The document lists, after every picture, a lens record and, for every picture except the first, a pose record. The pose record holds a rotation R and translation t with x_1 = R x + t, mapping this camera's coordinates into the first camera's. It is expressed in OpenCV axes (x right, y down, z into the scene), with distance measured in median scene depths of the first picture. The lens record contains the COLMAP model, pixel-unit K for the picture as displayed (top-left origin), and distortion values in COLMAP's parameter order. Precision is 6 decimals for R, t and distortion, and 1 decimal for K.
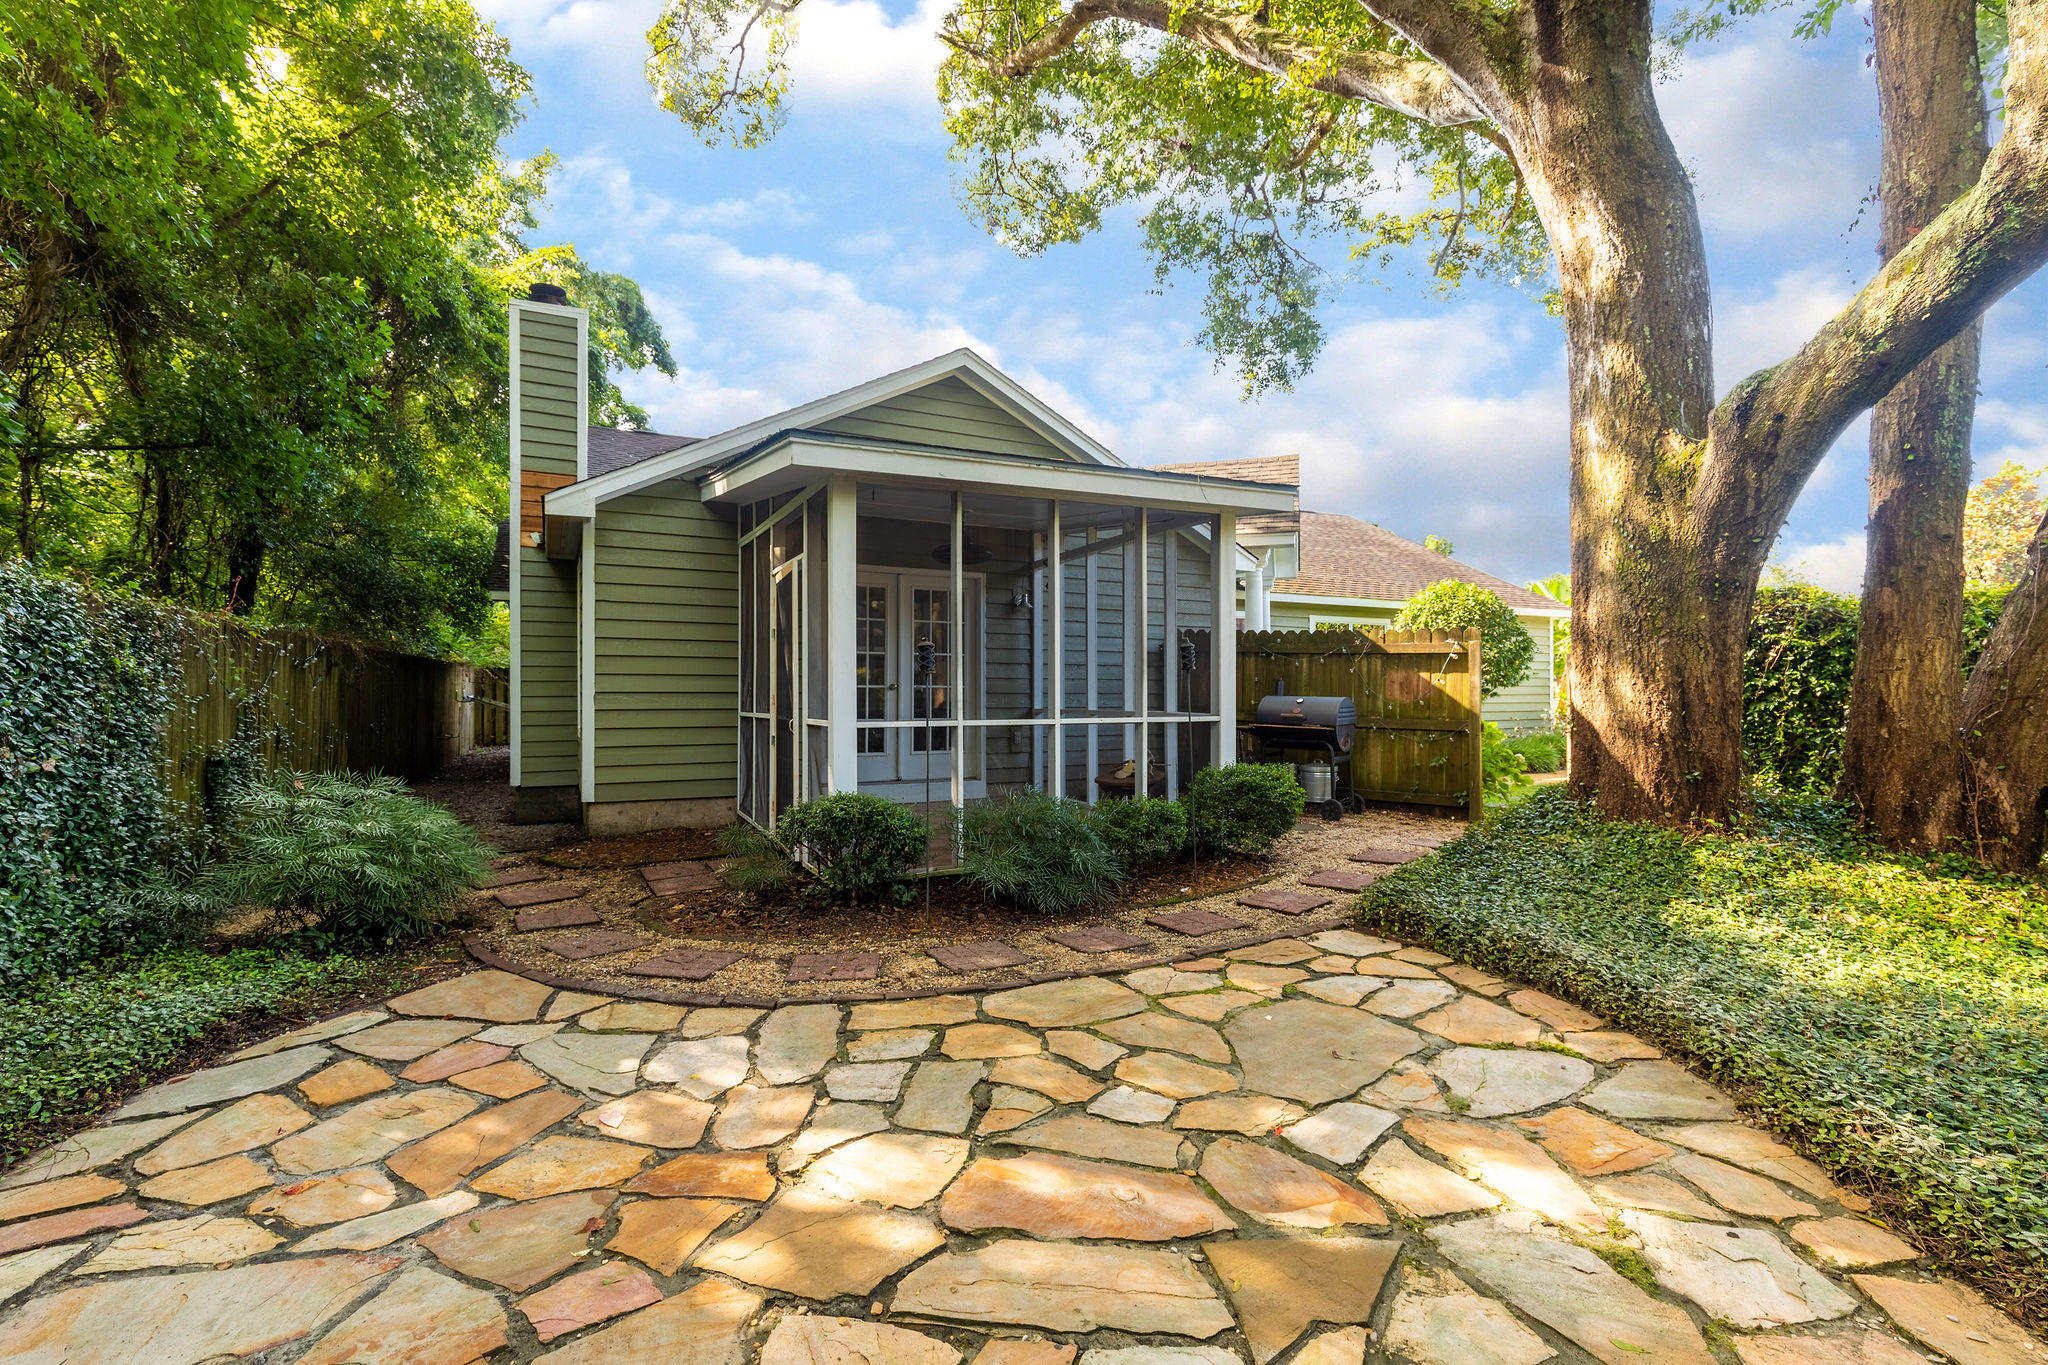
lens RADIAL K [[930.3, 0, 1034.3], [0, 930.3, 692.6], [0, 0, 1]] dist [0.000545, 0.000280]
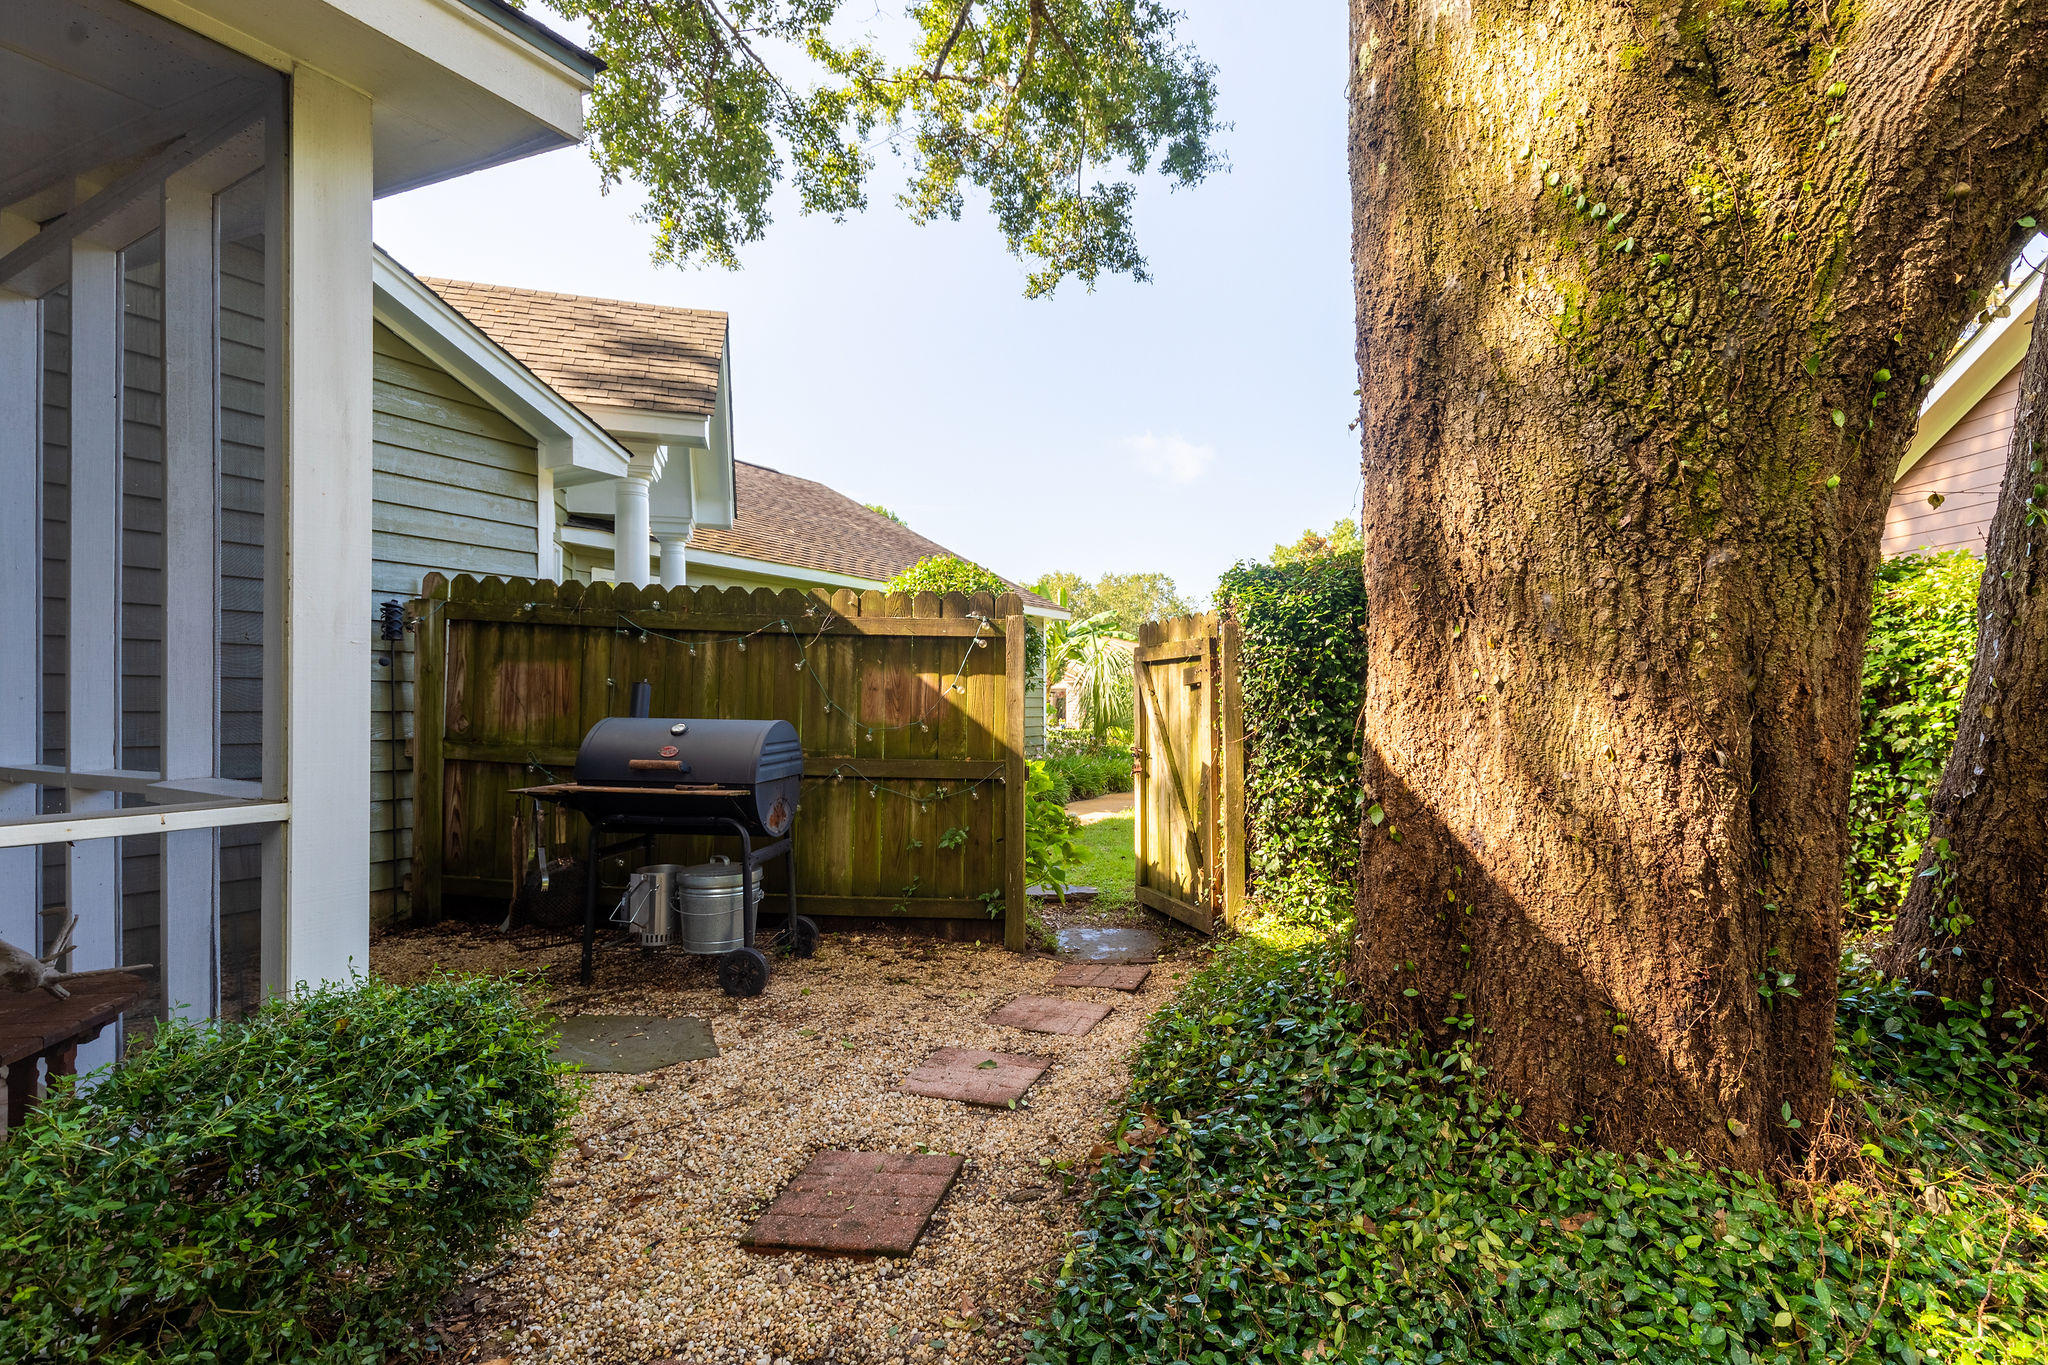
lens RADIAL K [[930.3, 0, 1034.3], [0, 930.3, 692.6], [0, 0, 1]] dist [0.000545, 0.000280]
pose [[0.856410, 0.009007, 0.516217, 0.196913], [-0.003016, 0.999918, -0.012442, -0.003784], [-0.516287, 0.009098, 0.856367, 0.516082]]
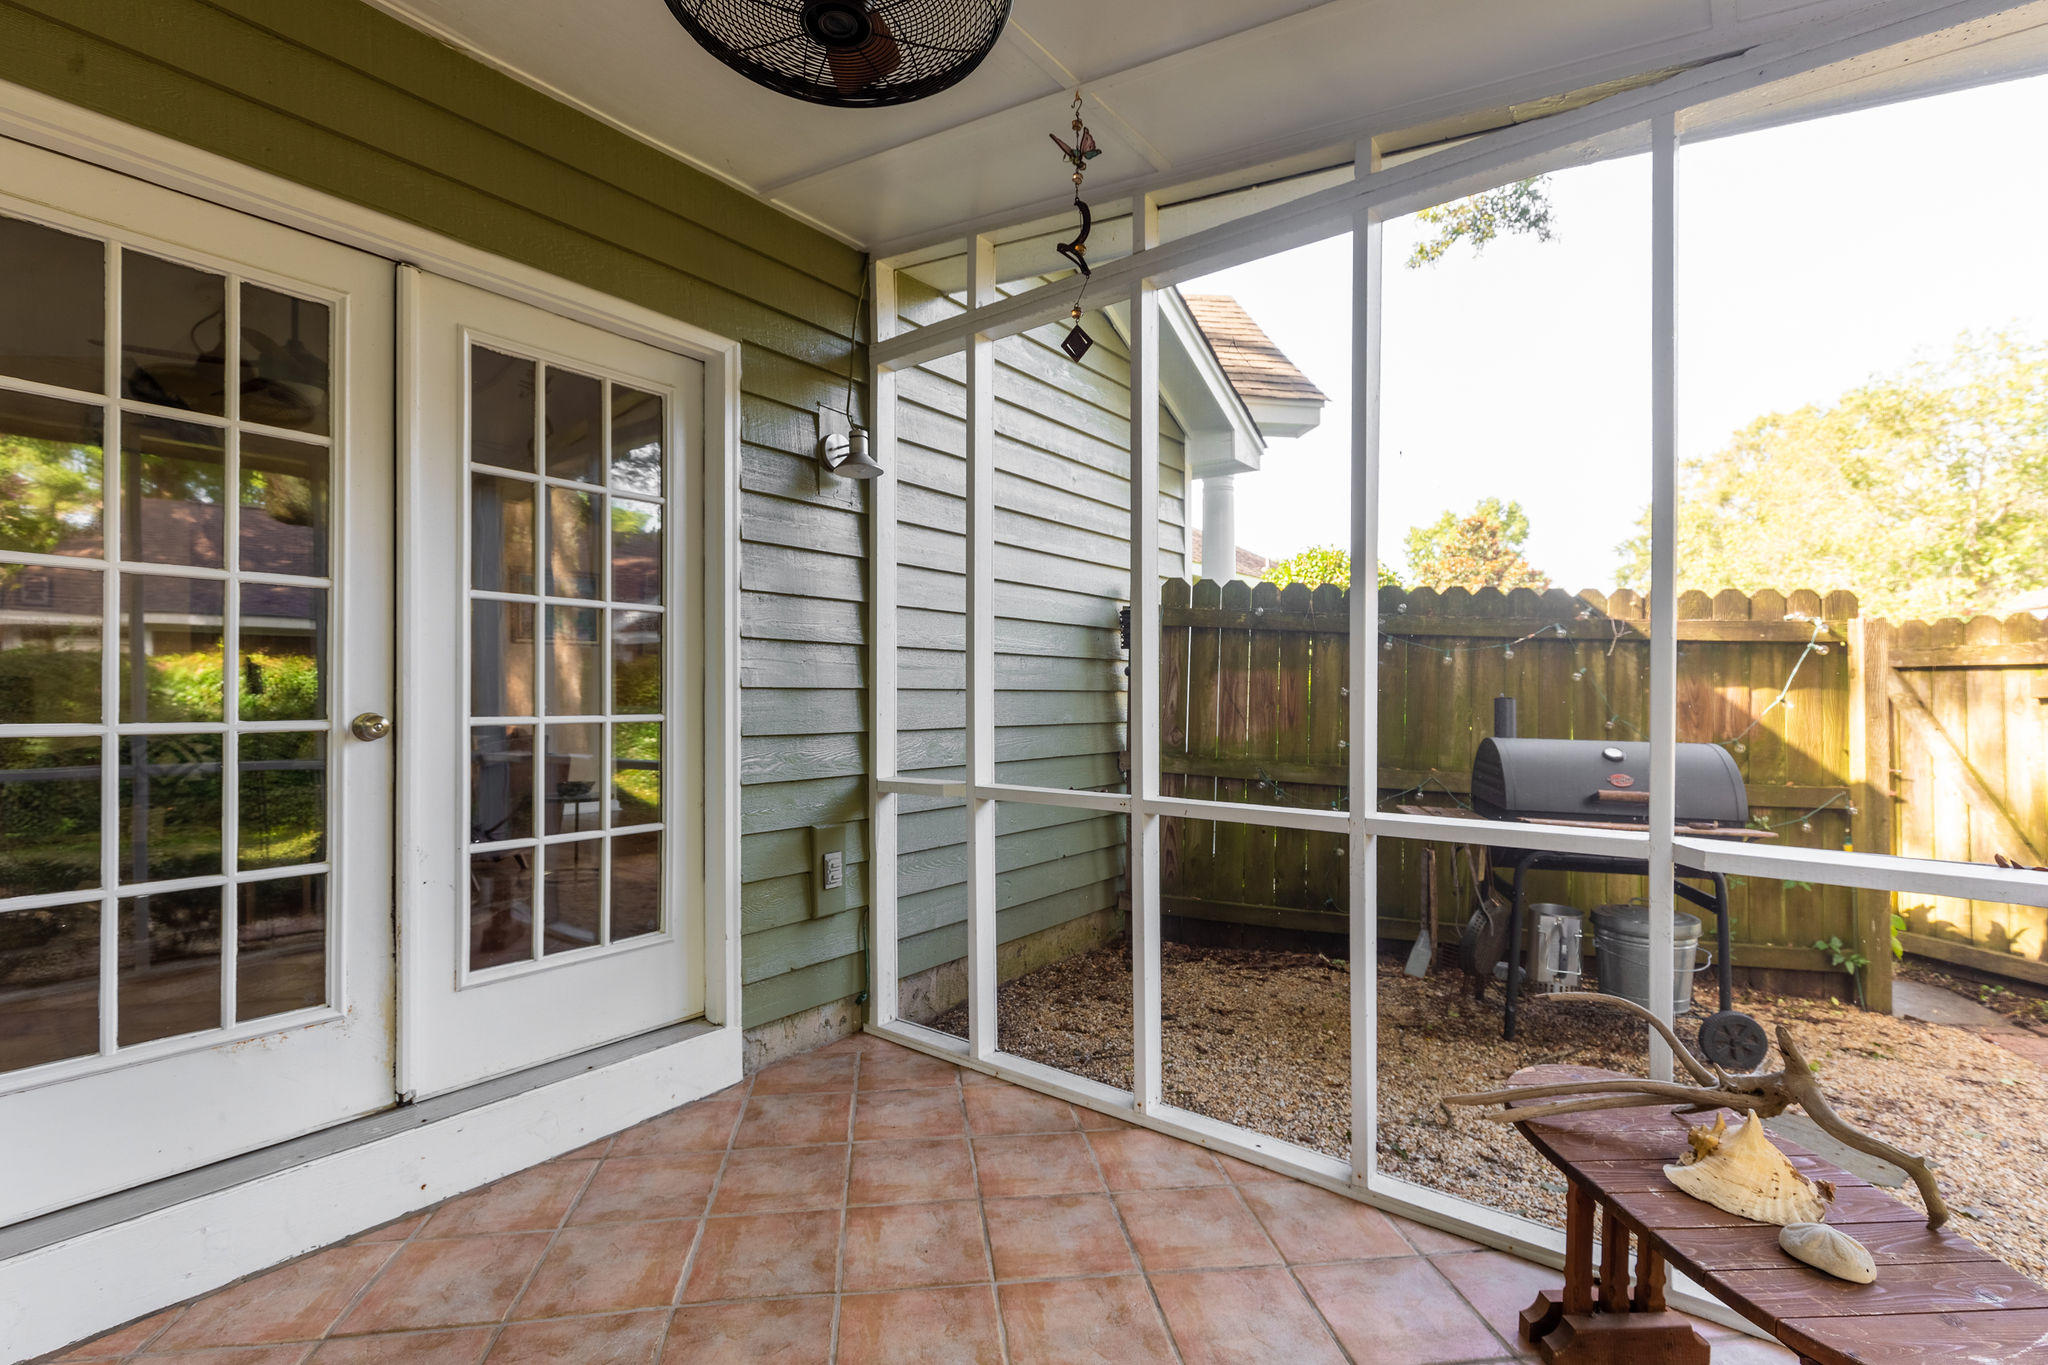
lens RADIAL K [[930.3, 0, 1034.3], [0, 930.3, 692.6], [0, 0, 1]] dist [0.000545, 0.000280]
pose [[0.917417, 0.002811, 0.397917, -0.091481], [-0.001626, 0.999993, -0.003315, -0.015015], [-0.397923, 0.002395, 0.917416, 0.726843]]
